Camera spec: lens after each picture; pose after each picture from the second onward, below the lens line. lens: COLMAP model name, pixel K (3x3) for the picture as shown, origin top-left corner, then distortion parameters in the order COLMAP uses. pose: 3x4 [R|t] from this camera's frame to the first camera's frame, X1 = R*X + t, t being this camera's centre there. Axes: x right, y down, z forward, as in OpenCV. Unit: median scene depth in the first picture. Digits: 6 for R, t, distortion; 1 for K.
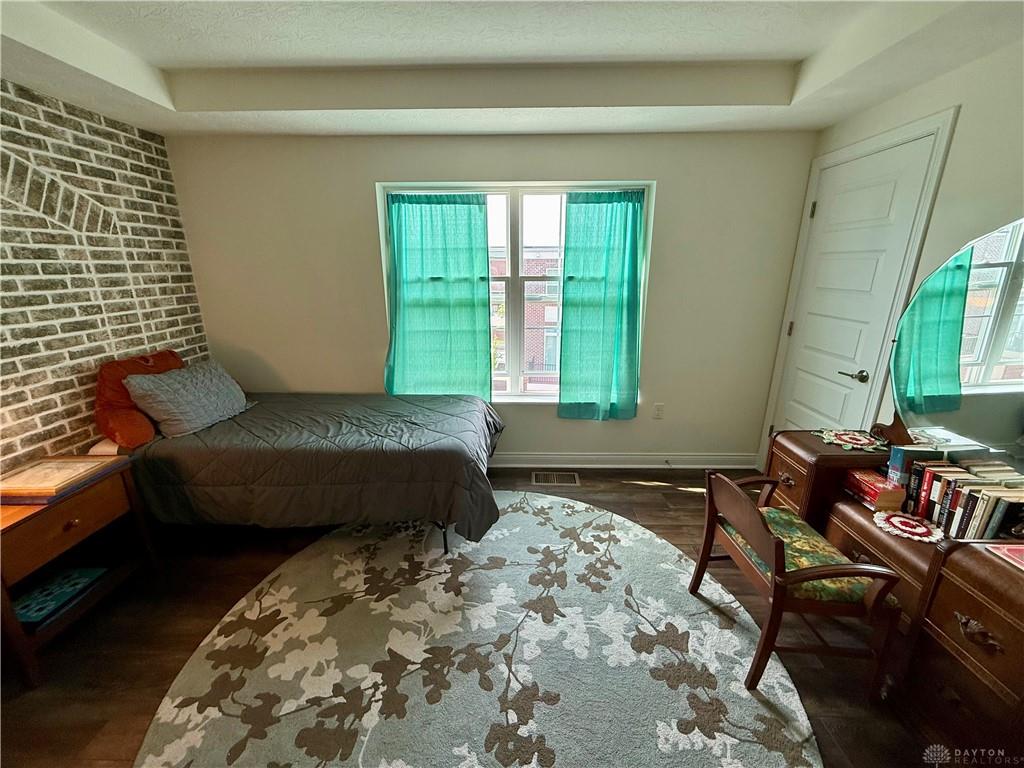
lens RADIAL K [[409.9, 0, 509.5], [0, 409.9, 381.9], [0, 0, 1]] dist [0.000578, 0.000717]
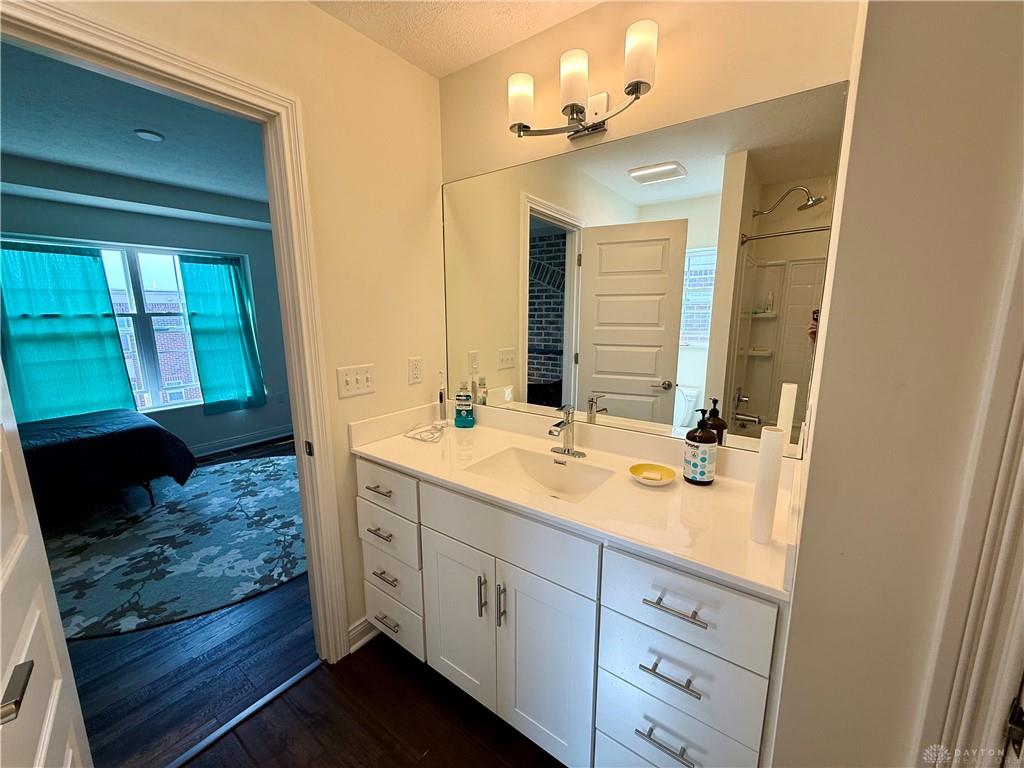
lens RADIAL K [[409.9, 0, 511.8], [0, 409.9, 383.5], [0, 0, 1]] dist [0.000578, 0.000717]
pose [[0.575196, -0.147229, 0.804657, -0.533208], [0.230201, 0.973050, 0.013484, 0.285683], [-0.784957, 0.177477, 0.593586, -0.877141]]
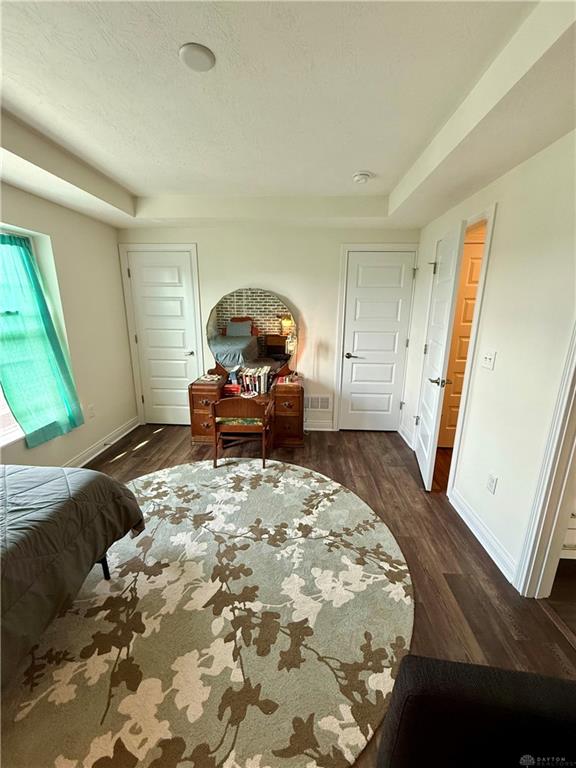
lens RADIAL K [[307.4, 0, 290.0], [0, 307.4, 380.6], [0, 0, 1]] dist [0.000578, 0.000717]
pose [[0.023040, -0.233595, 0.972061, -0.809594], [0.262537, 0.939607, 0.219573, -0.101871], [-0.964647, 0.250143, 0.082975, 0.389327]]
